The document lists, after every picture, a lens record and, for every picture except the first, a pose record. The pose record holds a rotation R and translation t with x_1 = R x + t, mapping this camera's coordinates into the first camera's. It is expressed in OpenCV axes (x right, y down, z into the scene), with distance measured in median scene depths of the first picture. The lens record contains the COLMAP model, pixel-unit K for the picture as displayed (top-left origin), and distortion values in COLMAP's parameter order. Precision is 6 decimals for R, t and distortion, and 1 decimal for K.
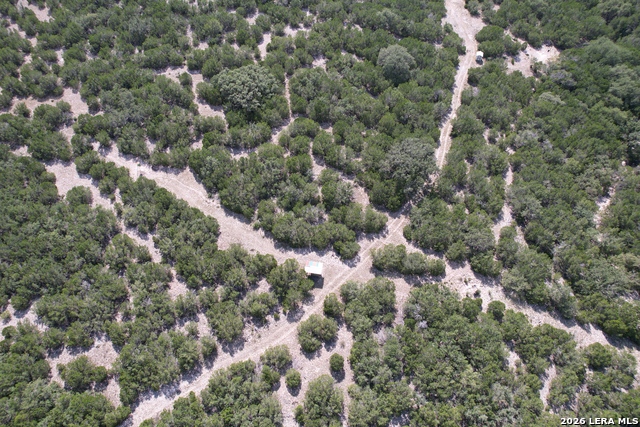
lens RADIAL K [[414.3, 0, 315.7], [0, 414.3, 217.4], [0, 0, 1]] dist [-0.068992, 0.060783]
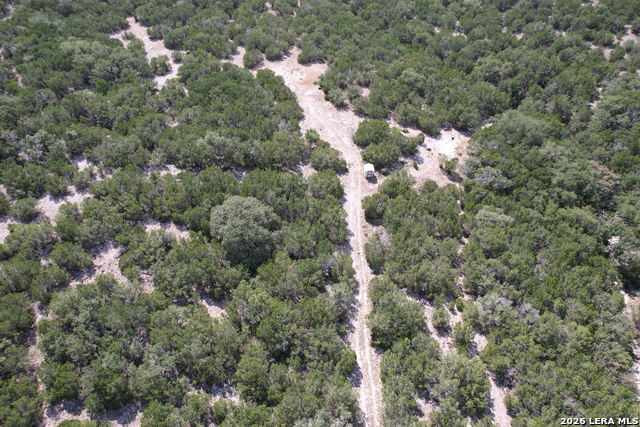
lens RADIAL K [[414.3, 0, 320.1], [0, 414.3, 212.8], [0, 0, 1]] dist [-0.068992, 0.060783]
pose [[0.936569, -0.247093, 0.248562, 0.144375], [0.283888, 0.950732, -0.124562, -0.270332], [-0.205537, 0.187225, 0.960573, 0.387092]]
